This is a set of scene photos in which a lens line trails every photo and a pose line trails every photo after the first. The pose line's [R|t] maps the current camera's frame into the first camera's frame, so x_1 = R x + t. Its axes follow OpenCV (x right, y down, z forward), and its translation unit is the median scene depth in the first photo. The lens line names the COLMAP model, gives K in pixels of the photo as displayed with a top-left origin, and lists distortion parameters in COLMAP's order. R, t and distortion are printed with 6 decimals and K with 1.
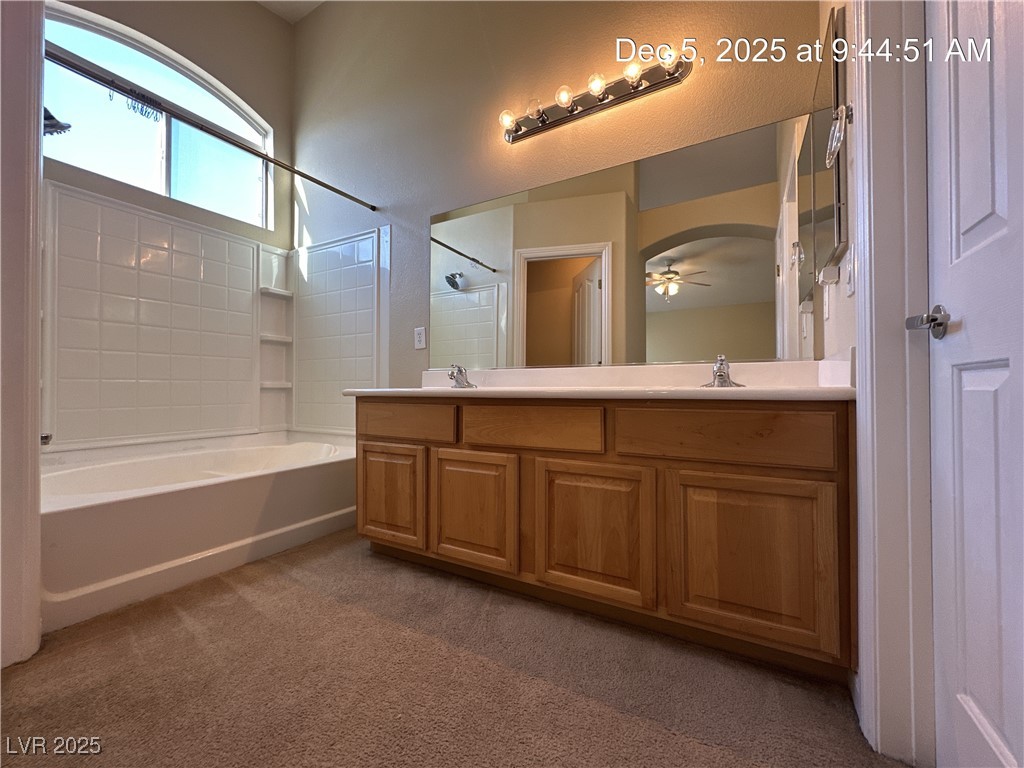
lens RADIAL K [[406.4, 0, 513.6], [0, 406.4, 380.9], [0, 0, 1]] dist [-0.002557, 0.000605]
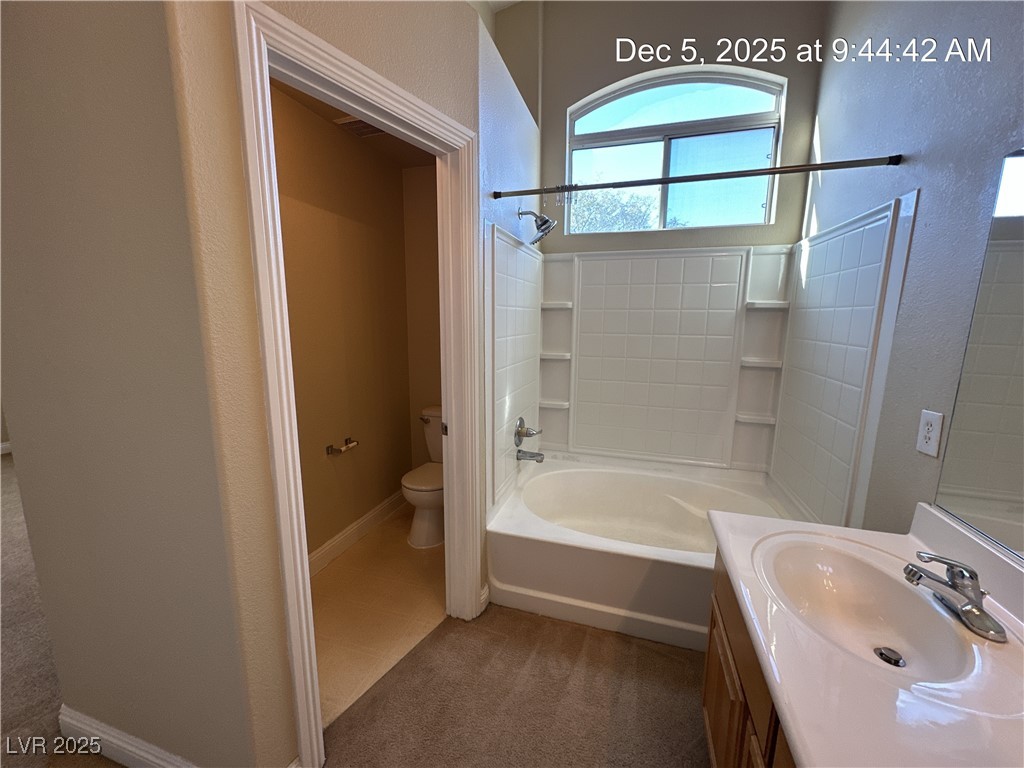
lens RADIAL K [[406.4, 0, 513.9], [0, 406.4, 385.3], [0, 0, 1]] dist [-0.002557, 0.000605]
pose [[0.227236, 0.162915, -0.960116, 0.093122], [-0.003328, 0.986032, 0.166525, -0.200596], [0.973834, -0.034645, 0.224604, 0.345714]]
